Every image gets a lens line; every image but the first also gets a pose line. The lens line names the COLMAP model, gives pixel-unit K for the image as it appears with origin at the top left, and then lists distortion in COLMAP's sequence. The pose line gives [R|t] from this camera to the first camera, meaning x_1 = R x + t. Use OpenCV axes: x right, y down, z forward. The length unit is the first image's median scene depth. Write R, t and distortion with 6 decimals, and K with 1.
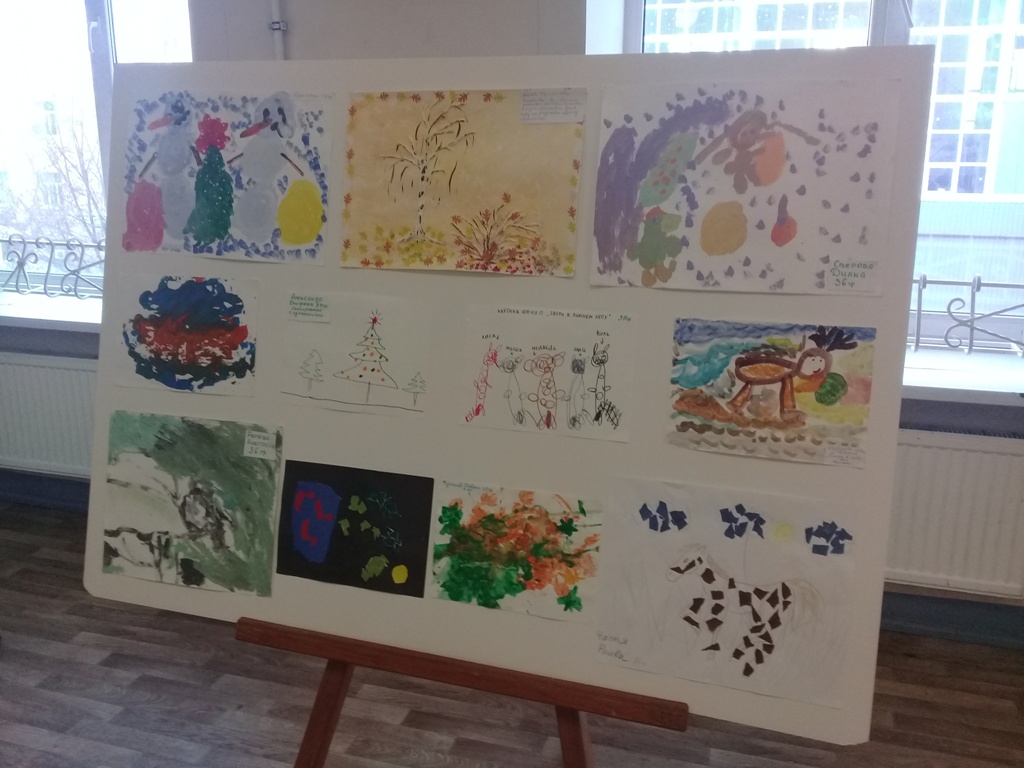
lens RADIAL K [[919.0, 0, 512.0], [0, 919.0, 384.0], [0, 0, 1]] dist [0.084043, -0.152250]
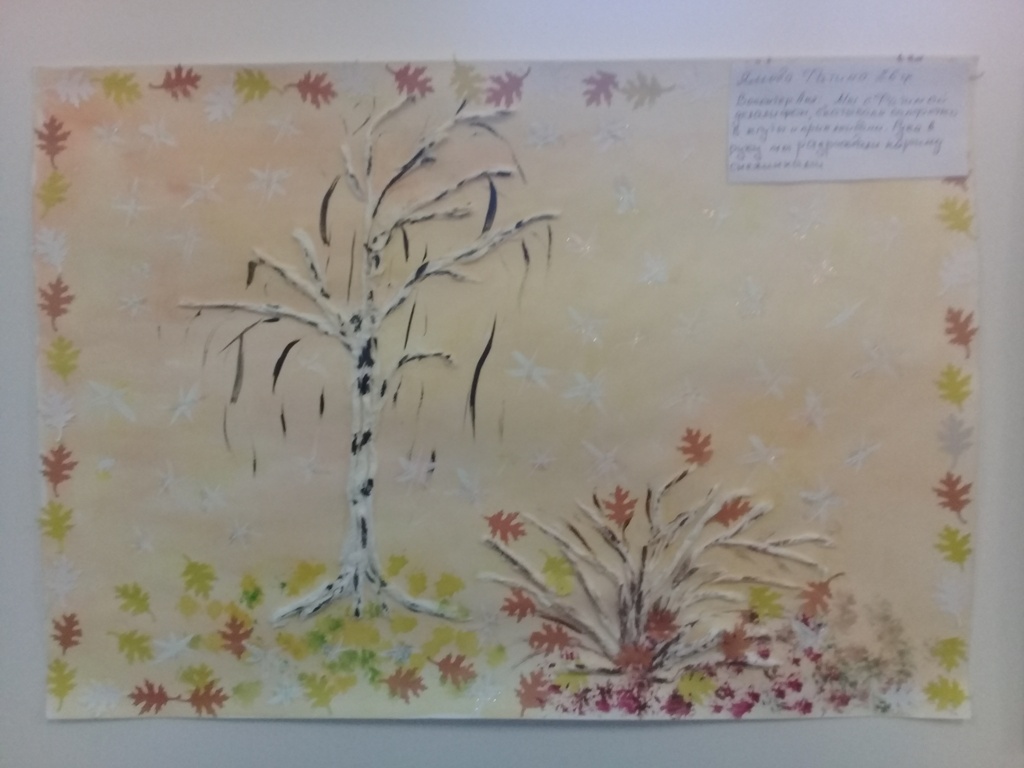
lens RADIAL K [[919.0, 0, 512.0], [0, 919.0, 384.0], [0, 0, 1]] dist [0.084043, -0.152250]
pose [[0.950763, -0.079842, 0.299458, -0.137756], [0.085558, 0.996315, -0.006002, -0.219815], [-0.297875, 0.031327, 0.954091, 0.737384]]
